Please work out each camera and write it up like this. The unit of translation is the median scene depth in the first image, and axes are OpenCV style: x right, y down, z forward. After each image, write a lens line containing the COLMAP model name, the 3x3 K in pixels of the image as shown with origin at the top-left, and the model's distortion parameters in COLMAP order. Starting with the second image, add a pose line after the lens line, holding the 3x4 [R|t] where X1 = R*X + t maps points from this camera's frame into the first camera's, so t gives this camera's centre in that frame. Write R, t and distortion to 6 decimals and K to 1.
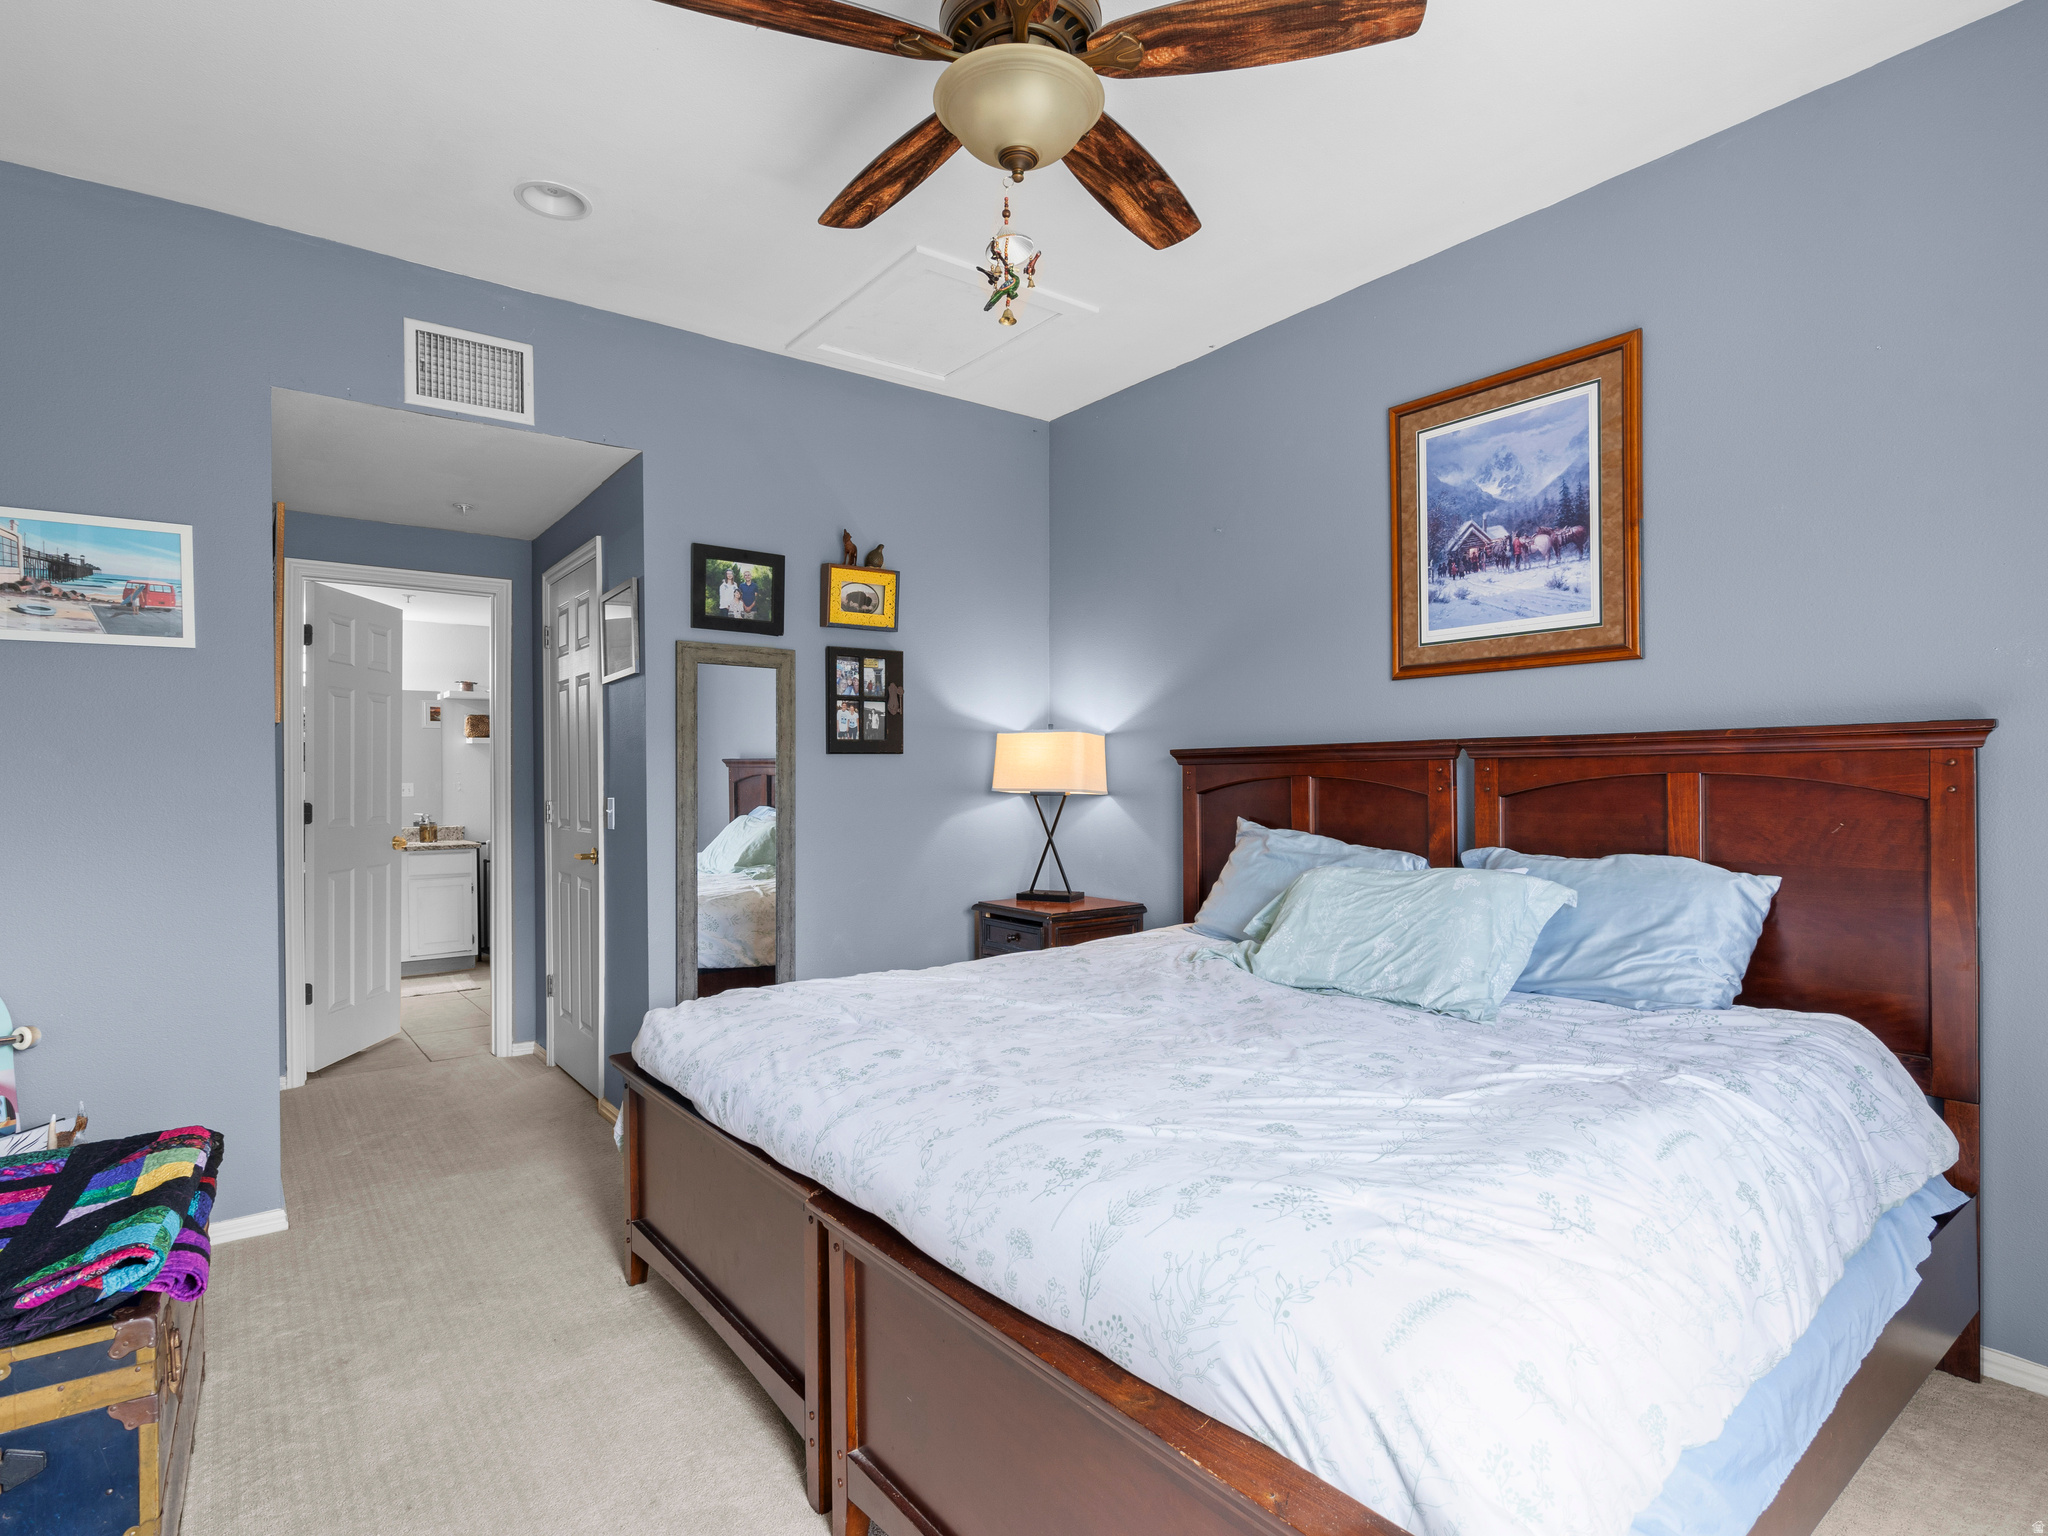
lens RADIAL K [[1047.6, 0, 1033.2], [0, 1047.6, 778.6], [0, 0, 1]] dist [-0.010493, 0.005981]
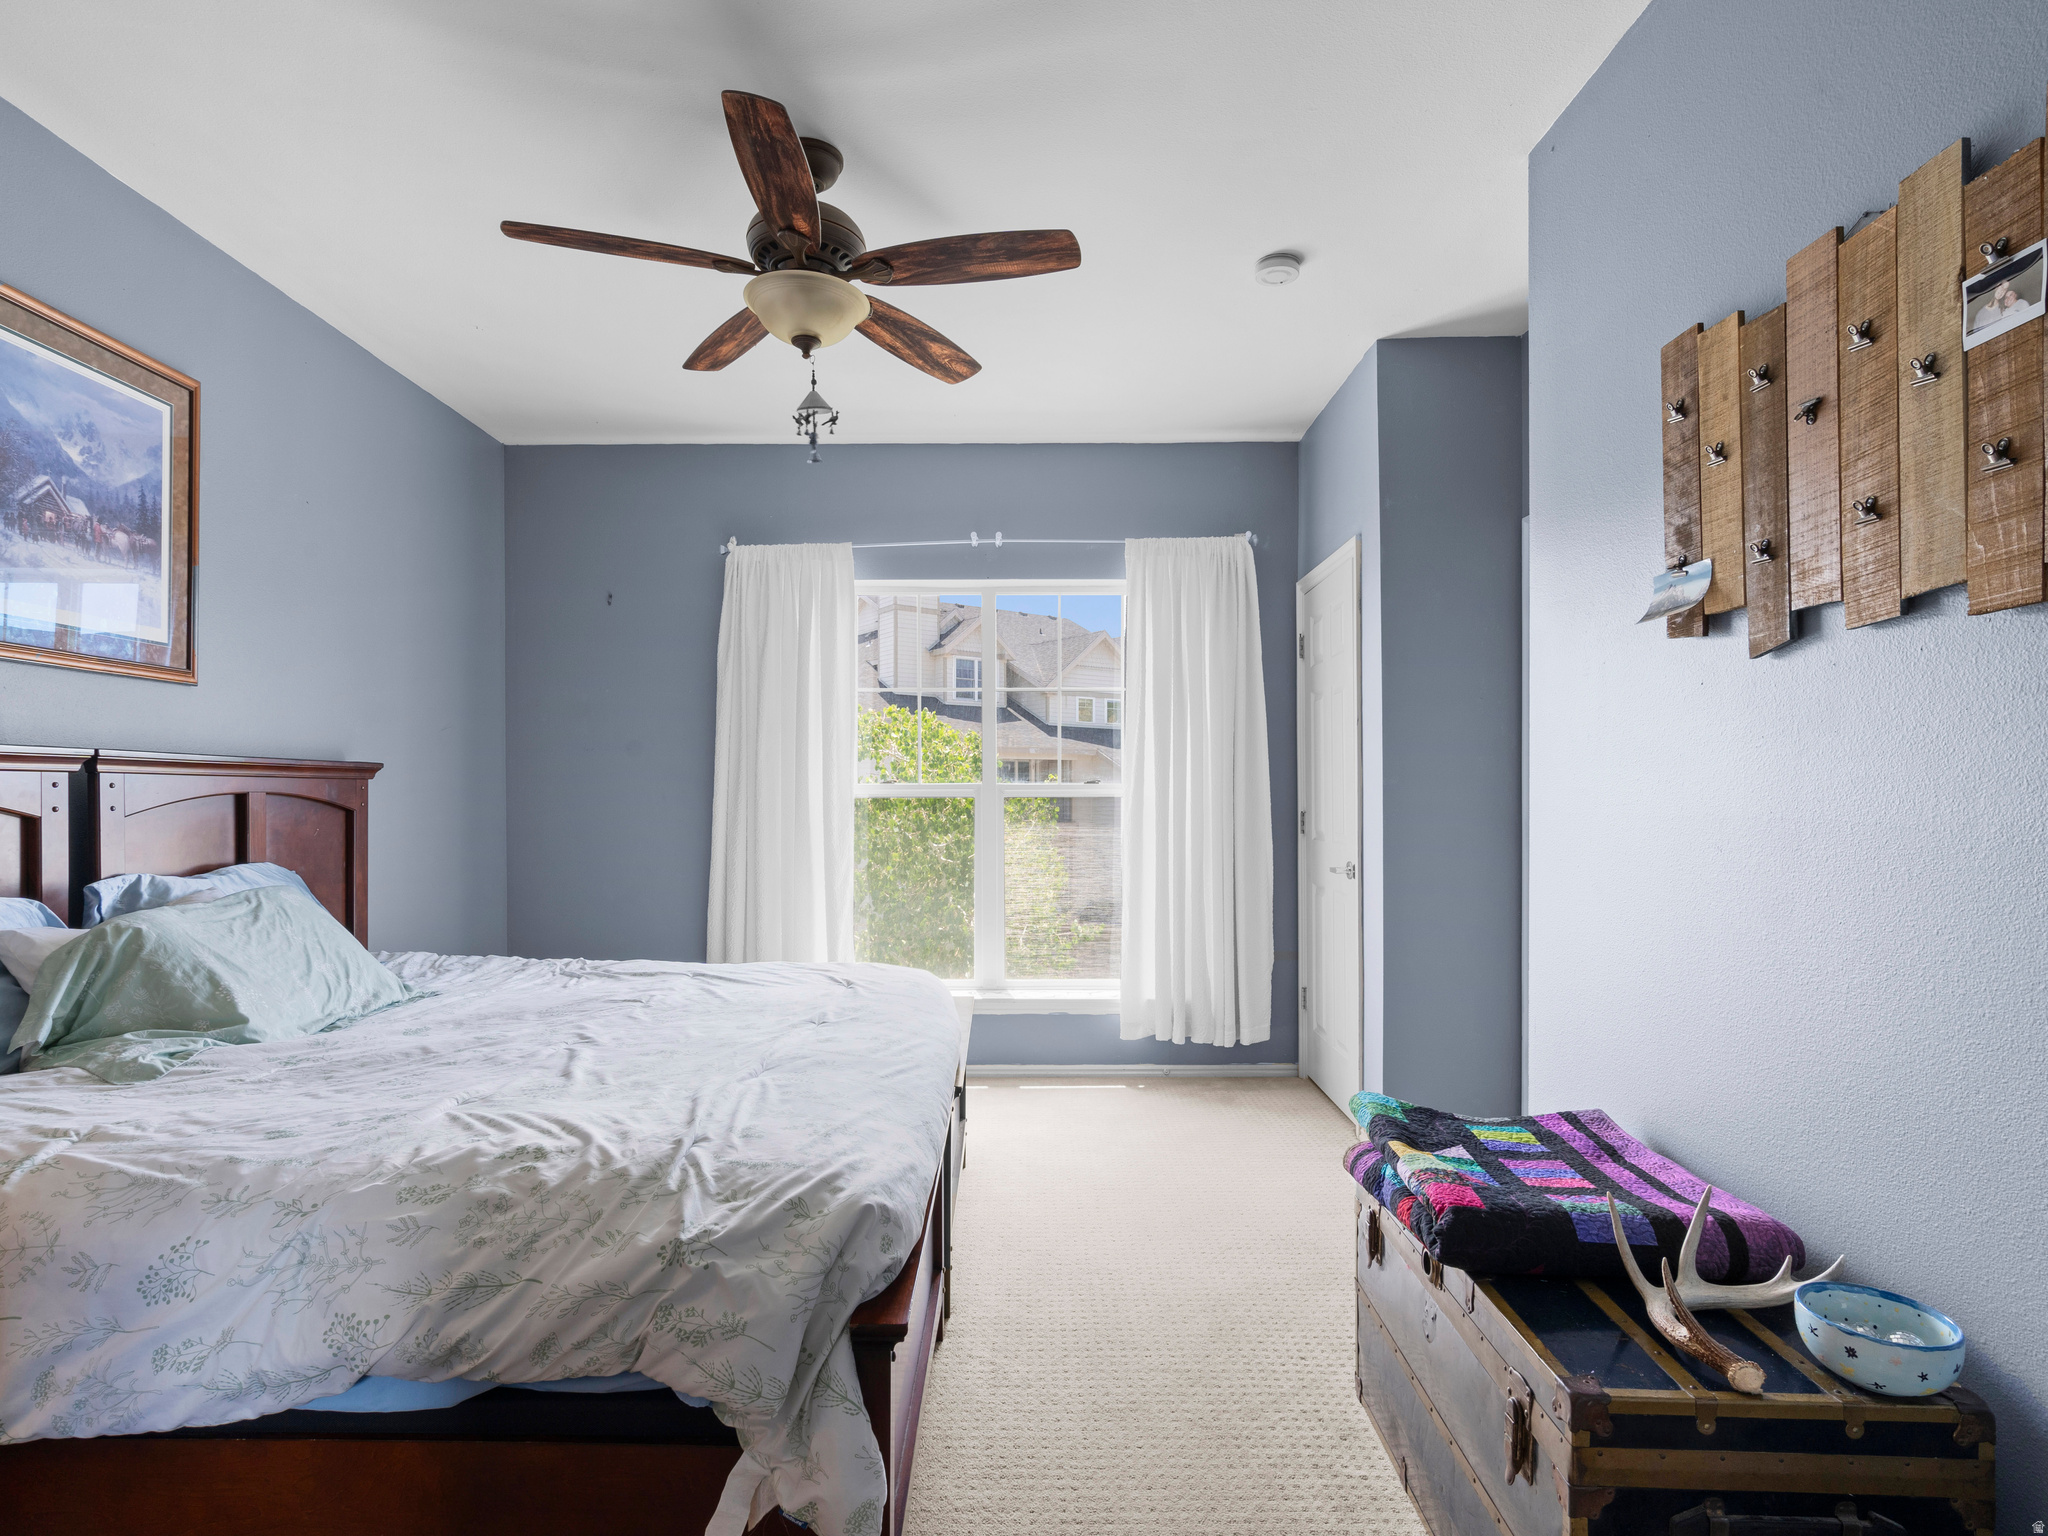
lens RADIAL K [[1047.6, 0, 1022.2], [0, 1047.6, 782.0], [0, 0, 1]] dist [-0.010493, 0.005981]
pose [[-0.783779, 0.014316, 0.620875, -0.683851], [0.001807, 0.999783, -0.020772, 0.008363], [-0.621038, -0.015158, -0.783634, 1.181084]]
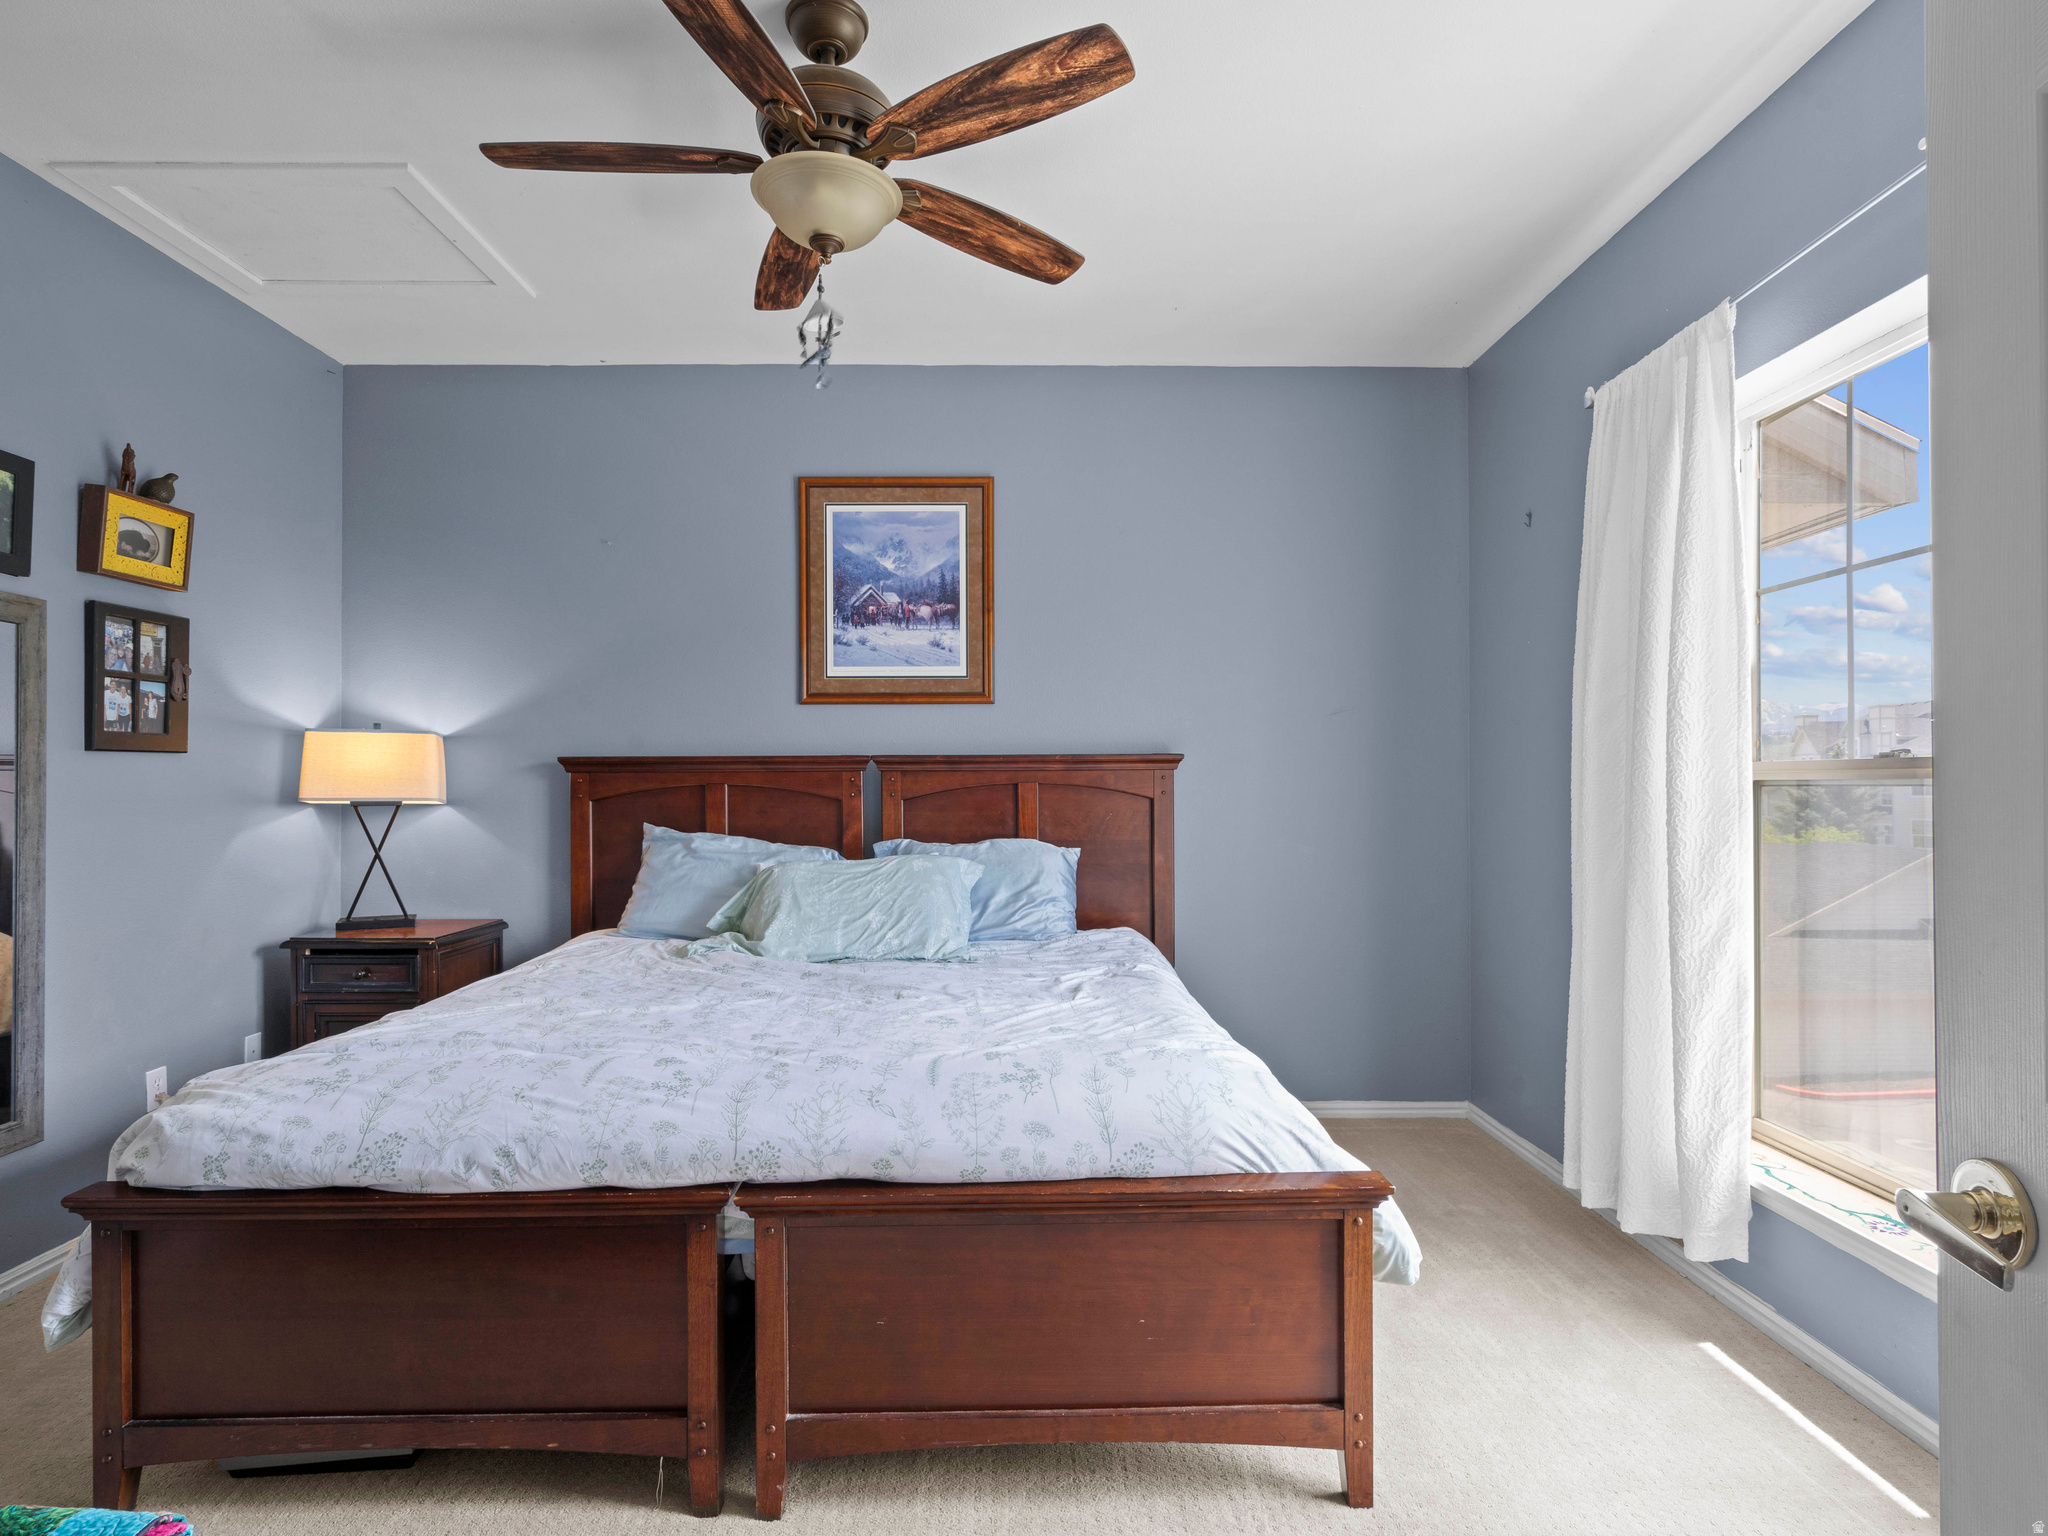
lens RADIAL K [[1047.6, 0, 1010.0], [0, 1047.6, 769.5], [0, 0, 1]] dist [-0.010493, 0.005981]
pose [[0.602484, 0.014200, 0.798005, -0.505501], [-0.000666, 0.999850, -0.017289, 0.001351], [-0.798131, 0.009885, 0.602403, 0.096560]]
